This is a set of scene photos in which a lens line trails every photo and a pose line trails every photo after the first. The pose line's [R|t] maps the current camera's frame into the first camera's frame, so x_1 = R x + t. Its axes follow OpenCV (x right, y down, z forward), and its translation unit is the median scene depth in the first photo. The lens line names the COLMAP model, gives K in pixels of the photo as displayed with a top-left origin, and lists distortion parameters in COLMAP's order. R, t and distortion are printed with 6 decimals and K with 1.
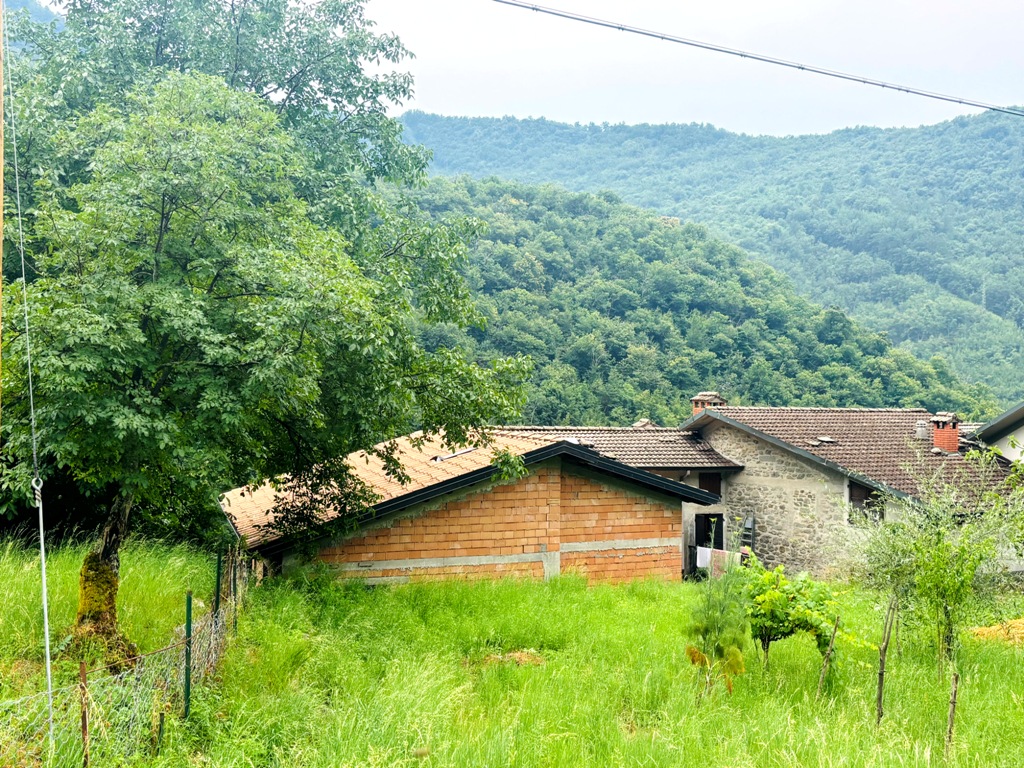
lens RADIAL K [[1145.6, 0, 507.8], [0, 1145.6, 386.9], [0, 0, 1]] dist [0.228985, -0.752284]
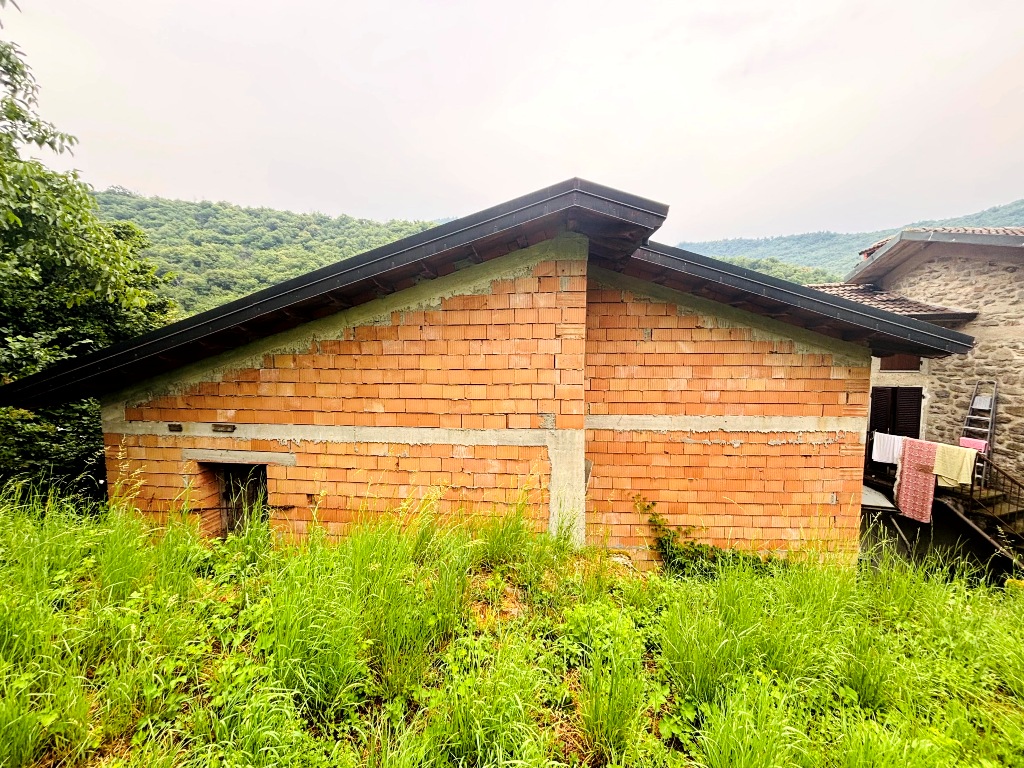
lens RADIAL K [[416.8, 0, 510.7], [0, 416.8, 380.8], [0, 0, 1]] dist [0.001727, 0.000191]
pose [[0.892259, 0.023945, -0.450888, 0.093135], [0.004870, 0.998024, 0.062640, 0.104966], [0.451497, -0.058087, 0.890380, 0.788760]]
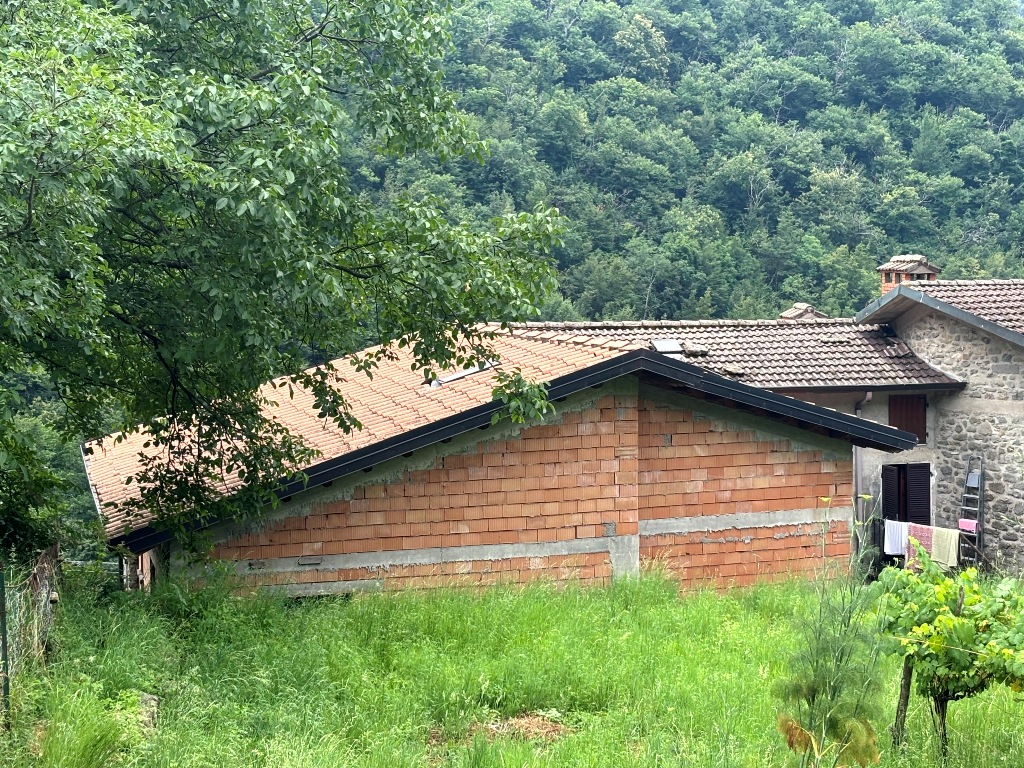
lens RADIAL K [[1905.0, 0, 507.7], [0, 1905.0, 397.7], [0, 0, 1]] dist [0.244790, -1.001882]
pose [[0.998261, -0.016949, -0.056456, 0.032924], [0.021373, 0.996669, 0.078701, -0.005939], [0.054934, -0.079771, 0.995298, 0.023230]]
